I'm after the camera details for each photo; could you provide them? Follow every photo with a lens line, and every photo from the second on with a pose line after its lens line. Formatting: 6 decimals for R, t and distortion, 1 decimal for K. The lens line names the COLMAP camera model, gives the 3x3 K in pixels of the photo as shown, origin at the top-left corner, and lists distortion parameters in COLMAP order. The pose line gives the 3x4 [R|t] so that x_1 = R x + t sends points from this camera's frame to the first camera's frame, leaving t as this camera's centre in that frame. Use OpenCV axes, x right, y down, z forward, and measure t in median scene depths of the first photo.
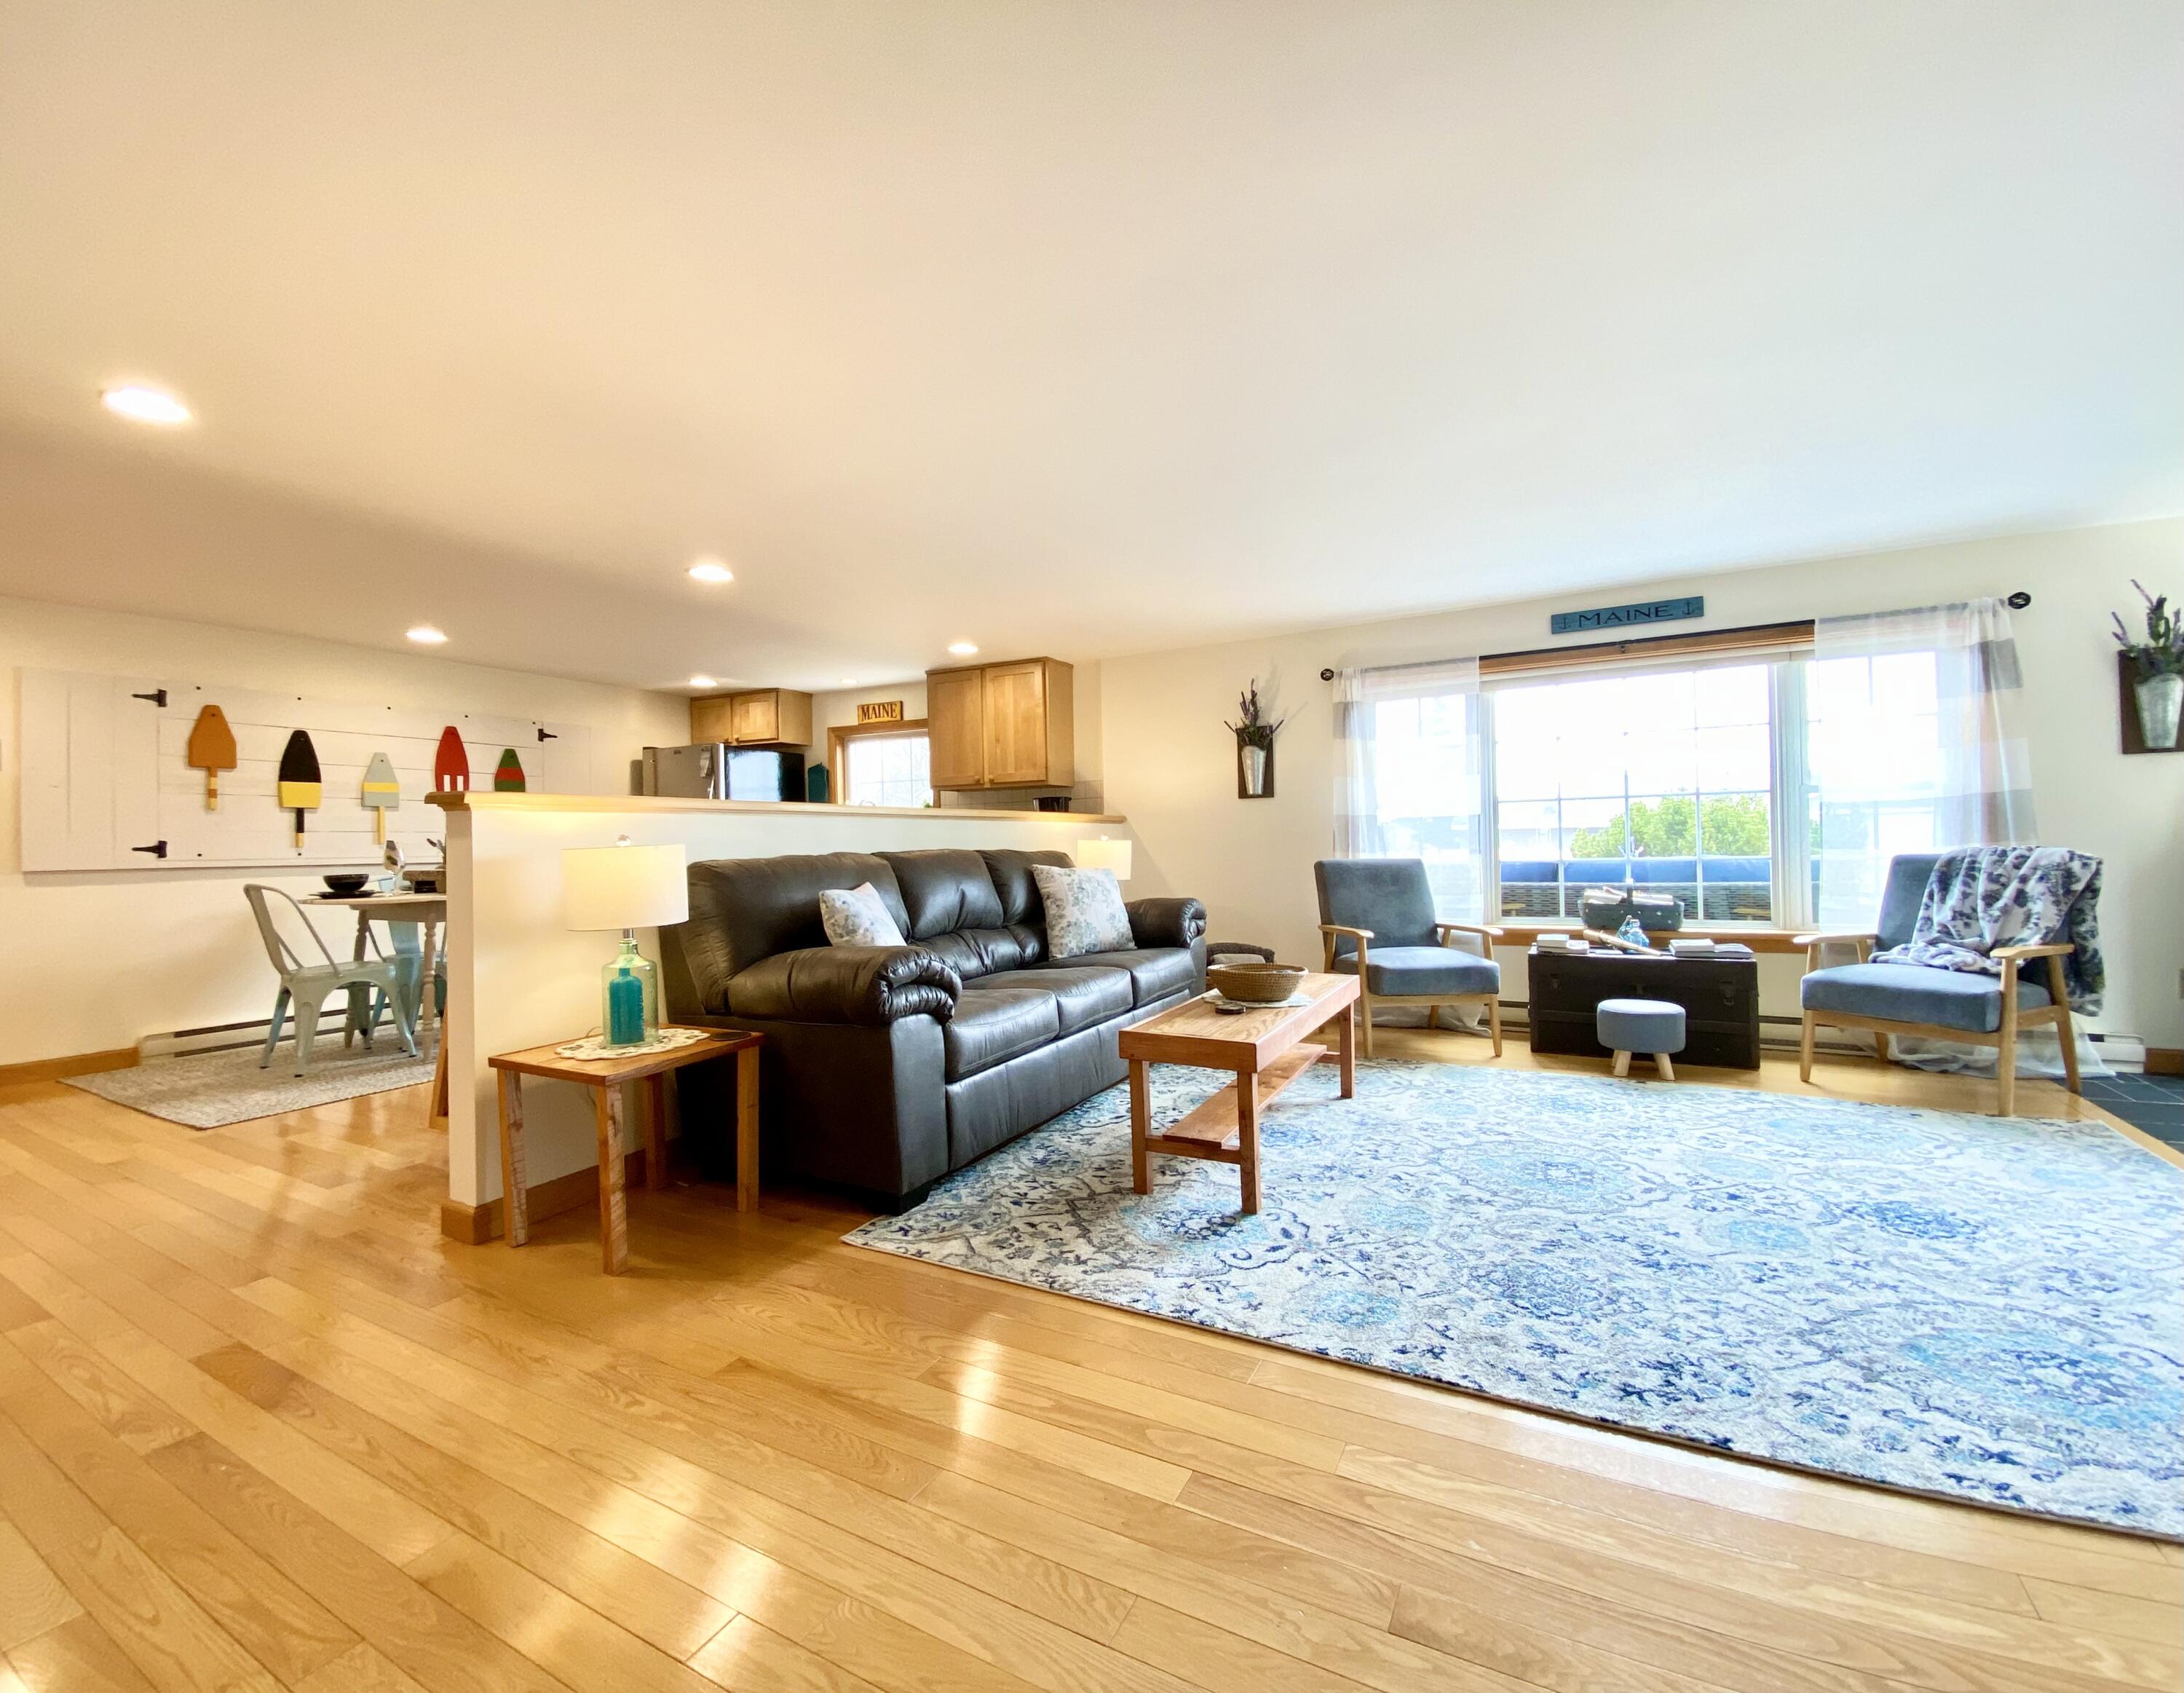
lens RADIAL K [[913.3, 0, 1085.4], [0, 913.3, 834.8], [0, 0, 1]] dist [-0.004256, -0.007010]
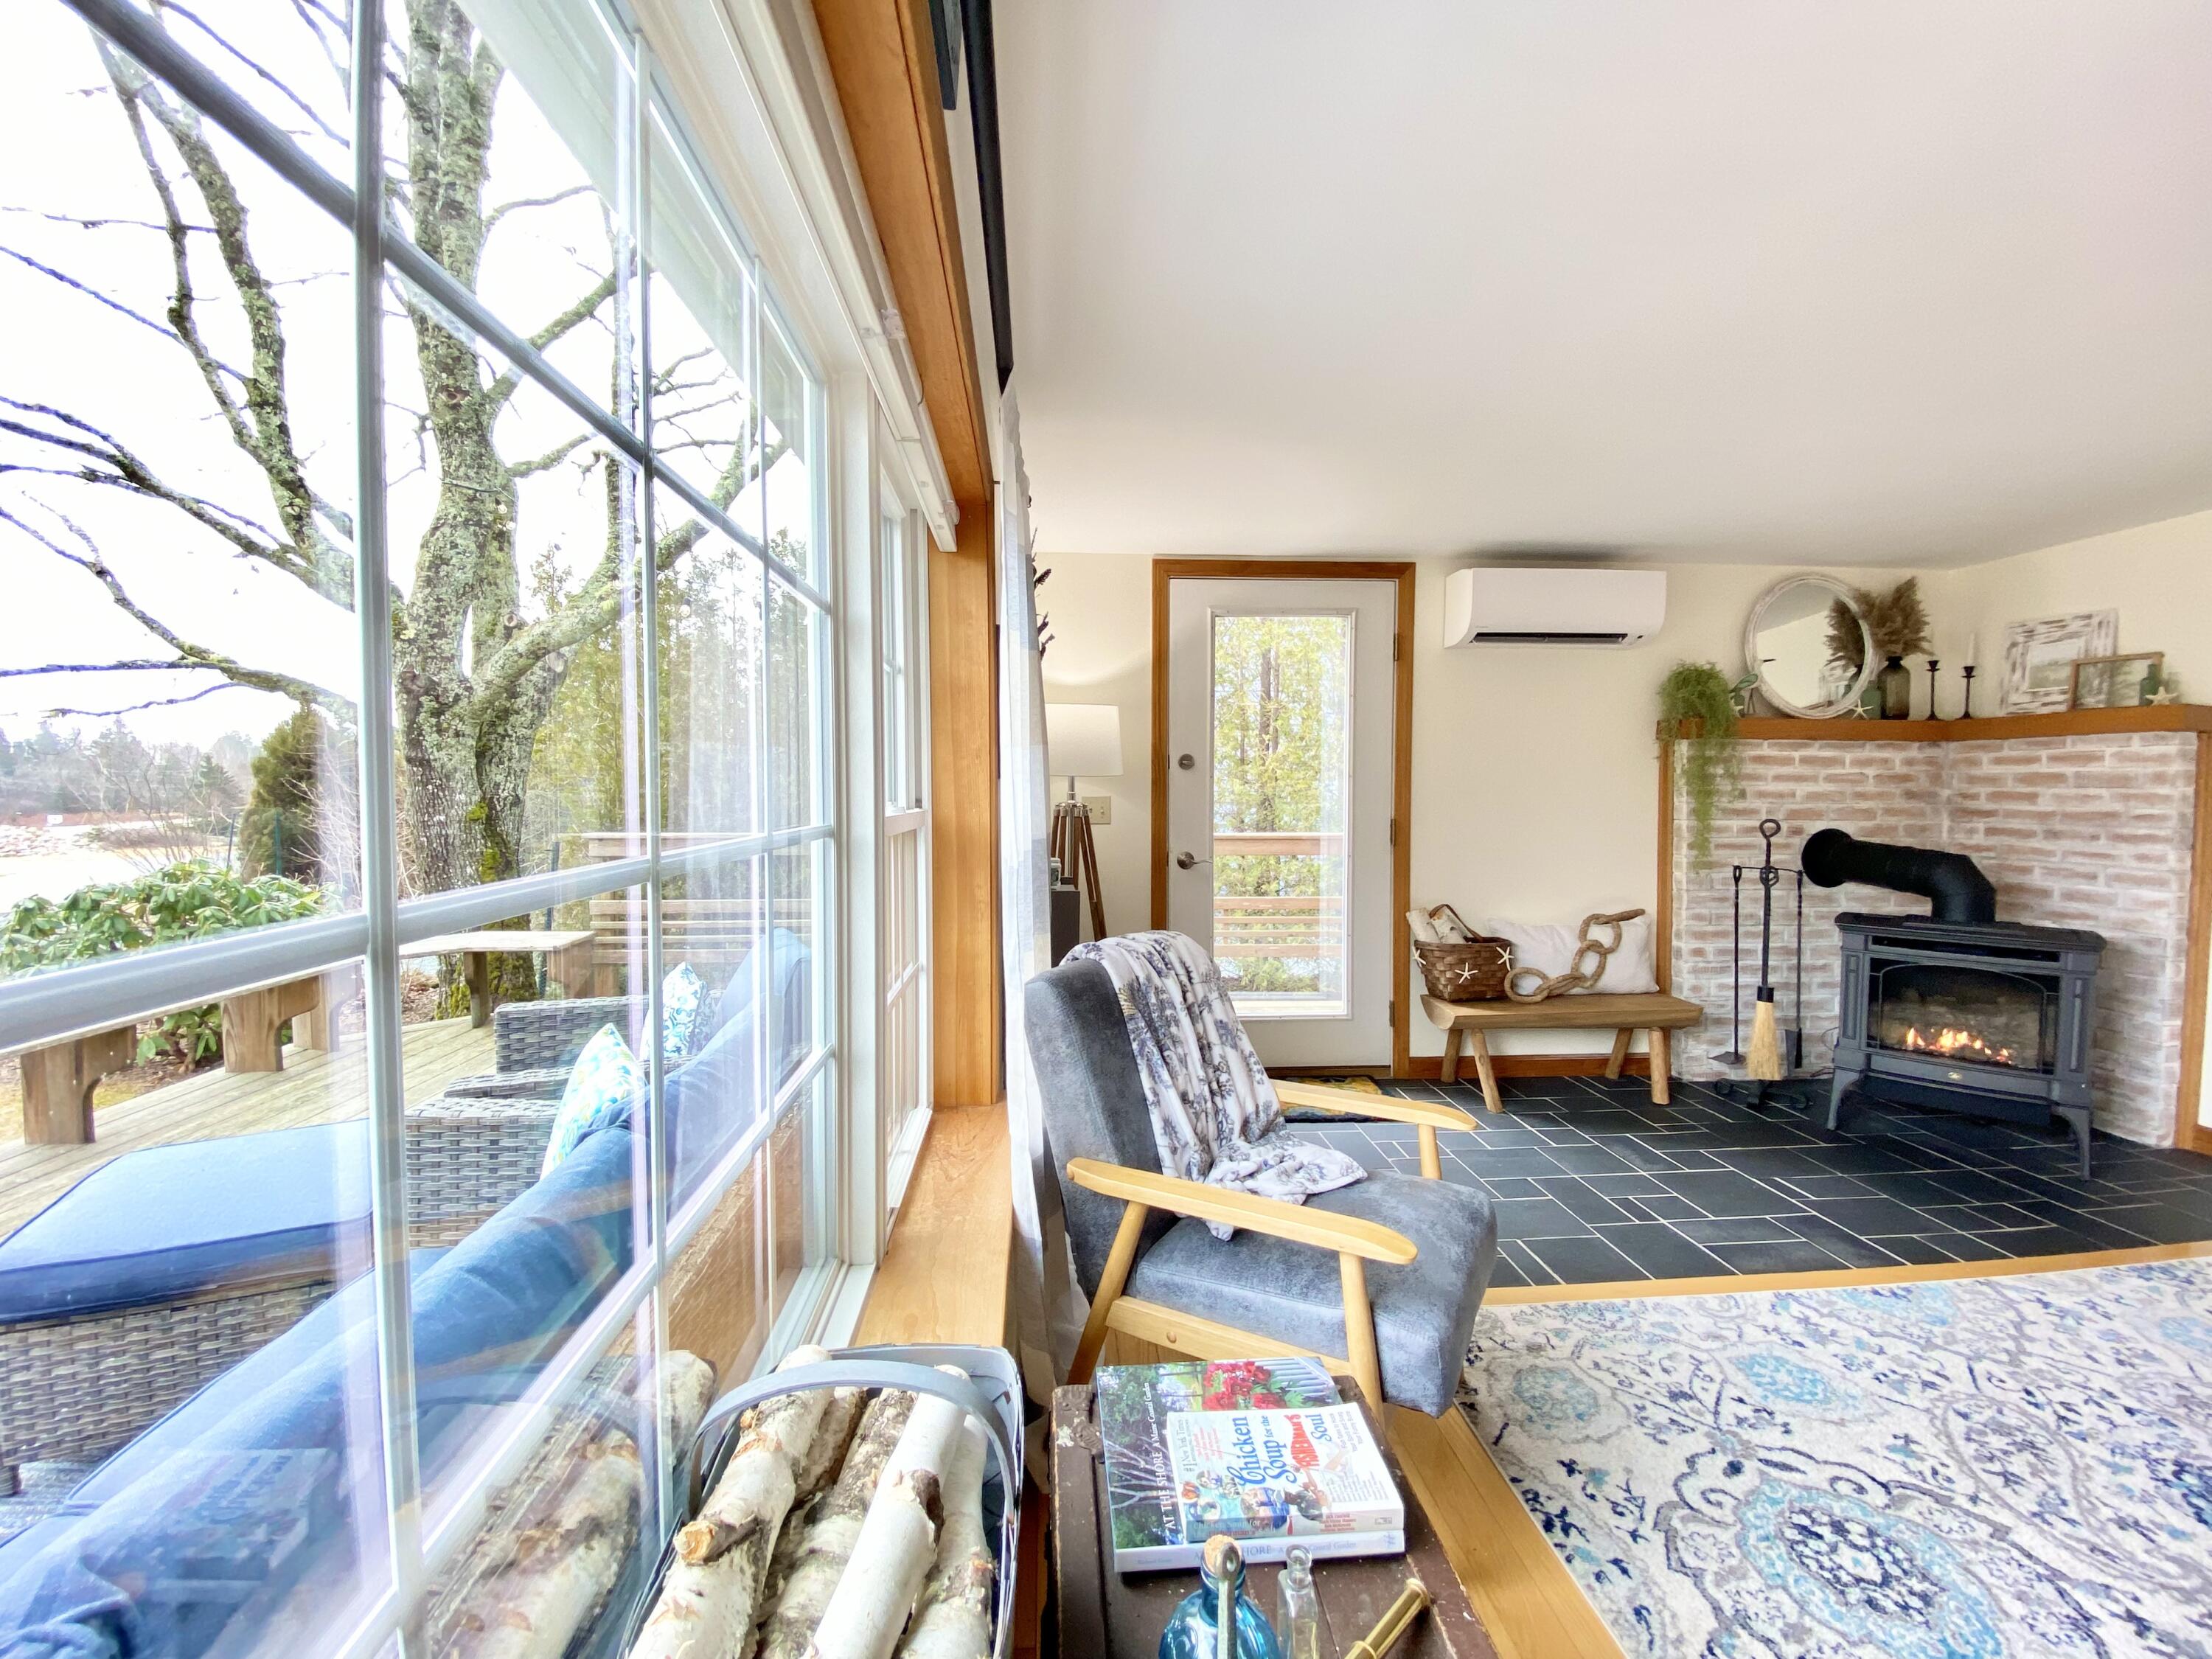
lens RADIAL K [[894.3, 0, 1100.3], [0, 894.3, 826.0], [0, 0, 1]] dist [0.007368, -0.013994]
pose [[-0.536006, -0.016595, 0.844051, 0.515148], [-0.001770, 0.999827, 0.018533, -0.062937], [-0.844212, 0.008440, -0.535942, 1.239523]]
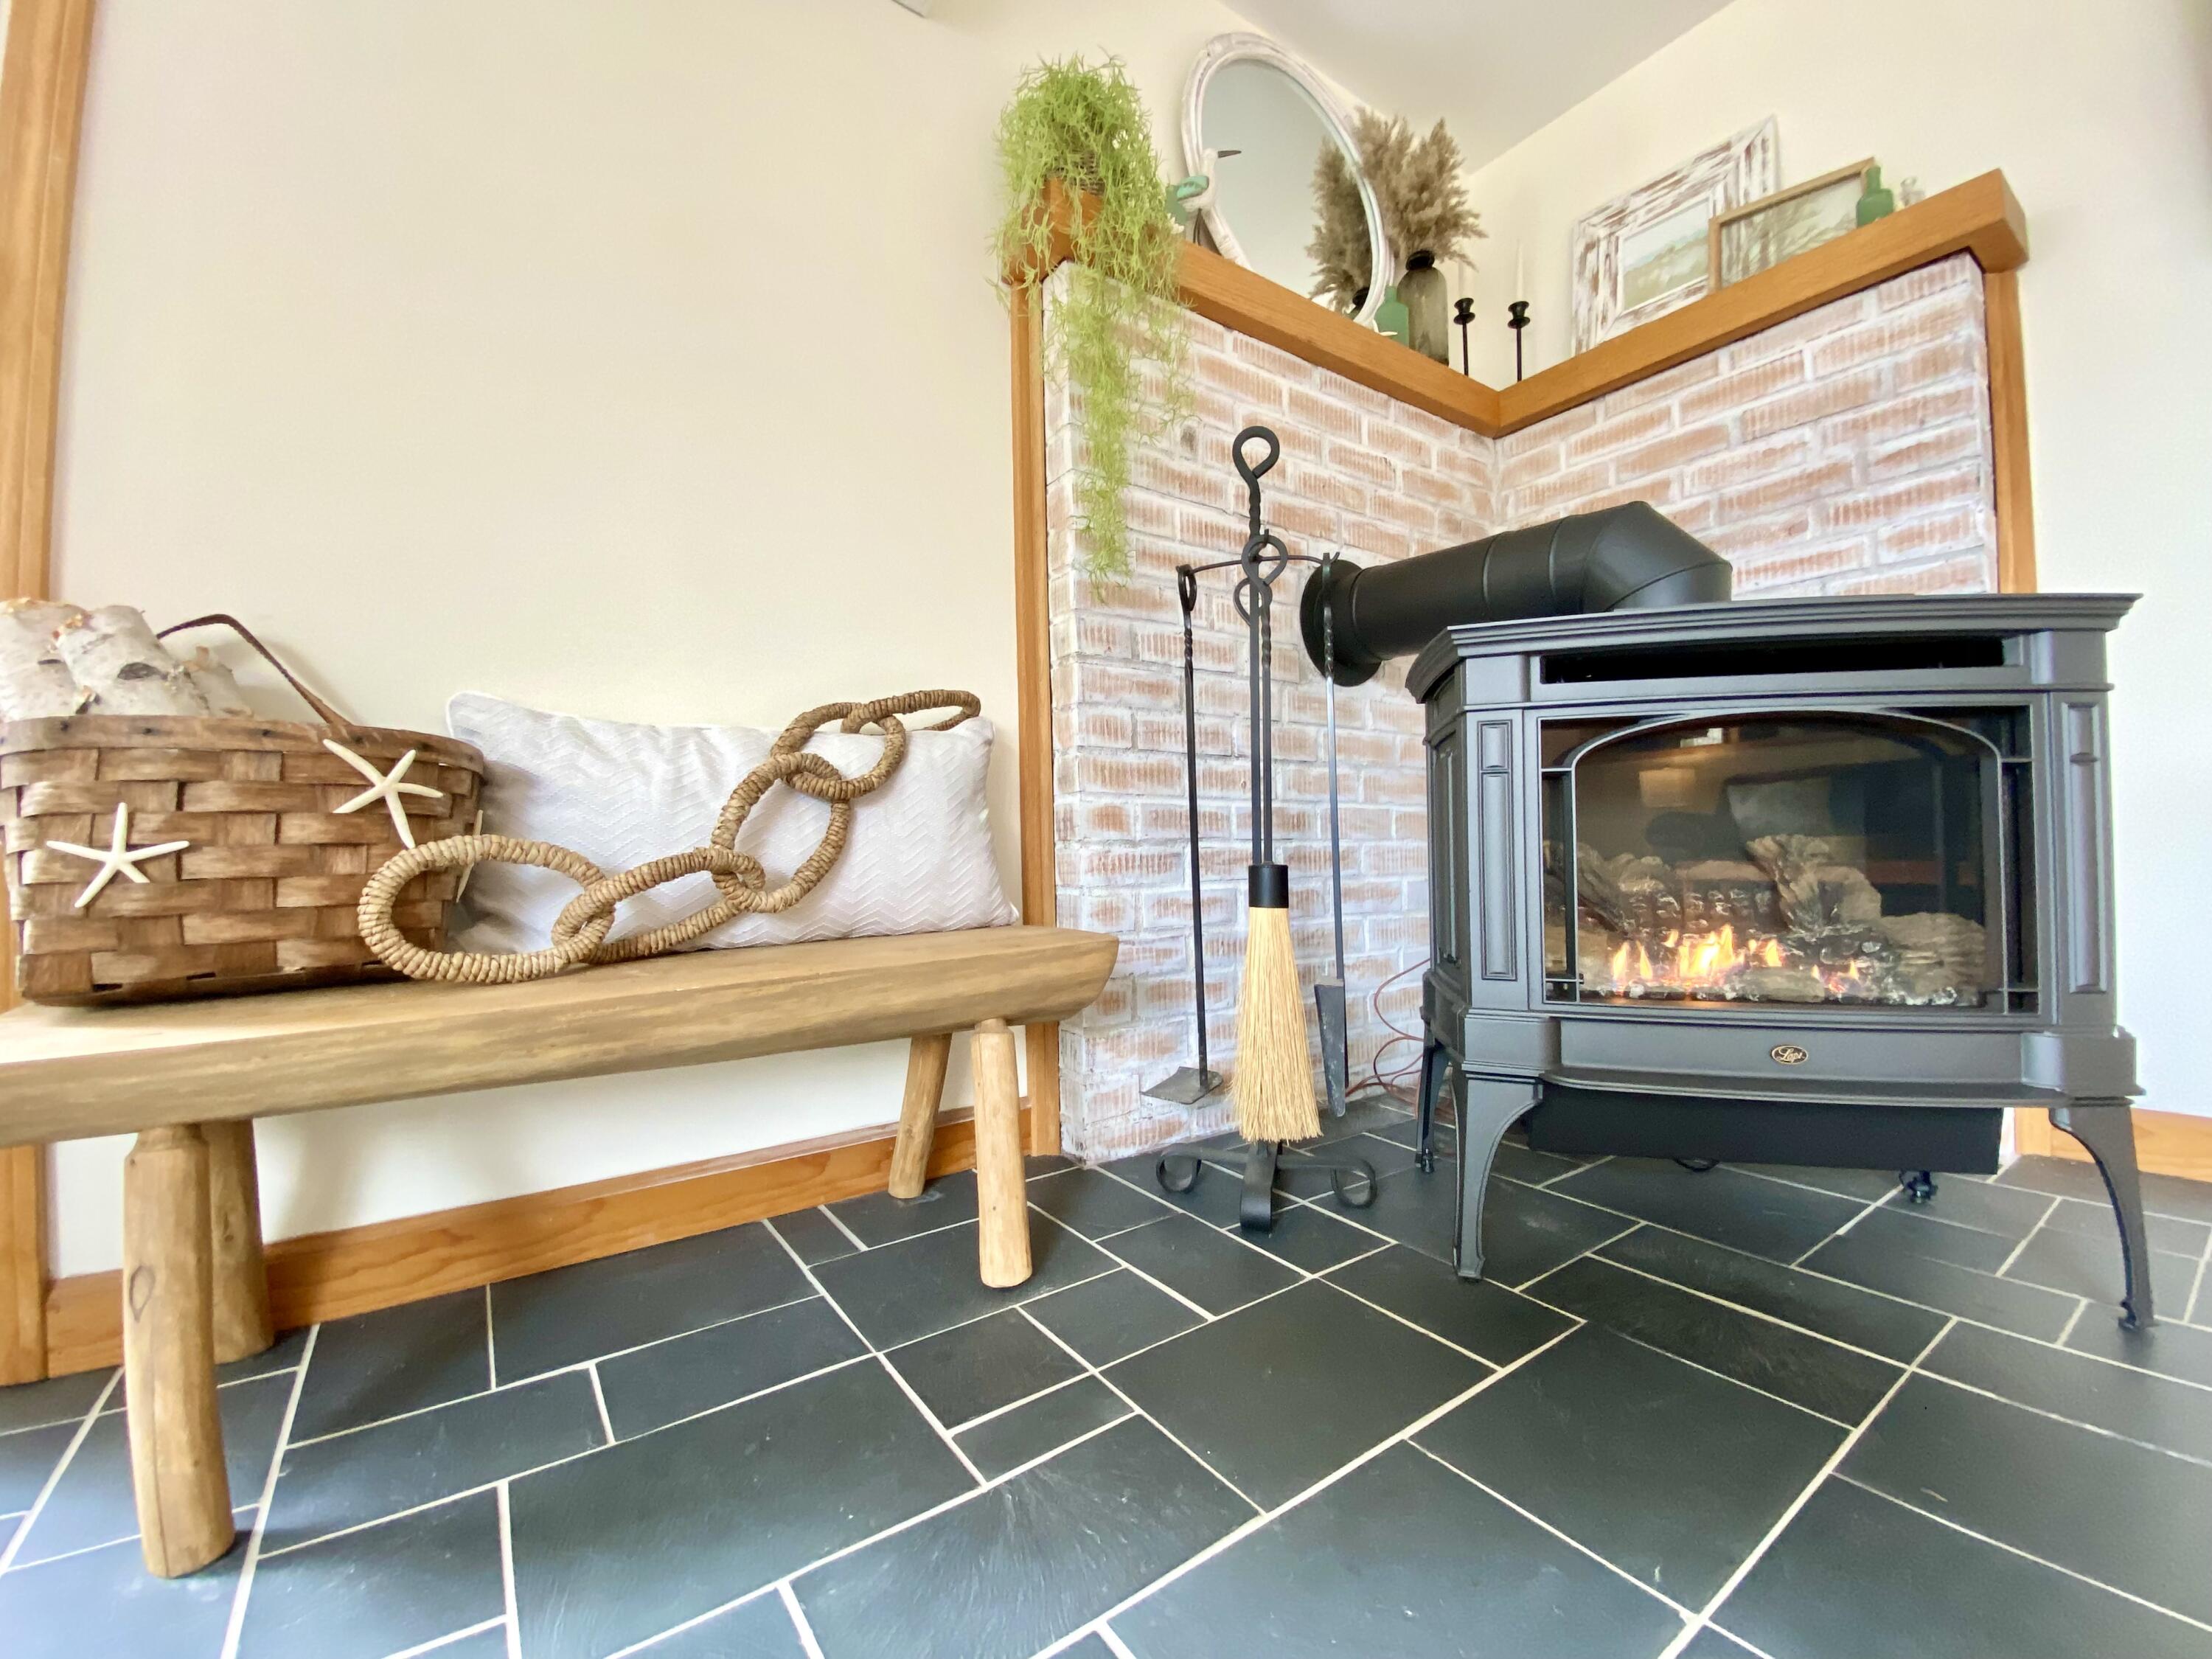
lens RADIAL K [[894.3, 0, 1104.9], [0, 894.3, 841.9], [0, 0, 1]] dist [0.007368, -0.013994]
pose [[-0.893942, 0.029073, 0.447238, 0.830723], [0.021289, 0.999522, -0.022422, 0.115031], [-0.447676, -0.010523, -0.894134, 0.481629]]
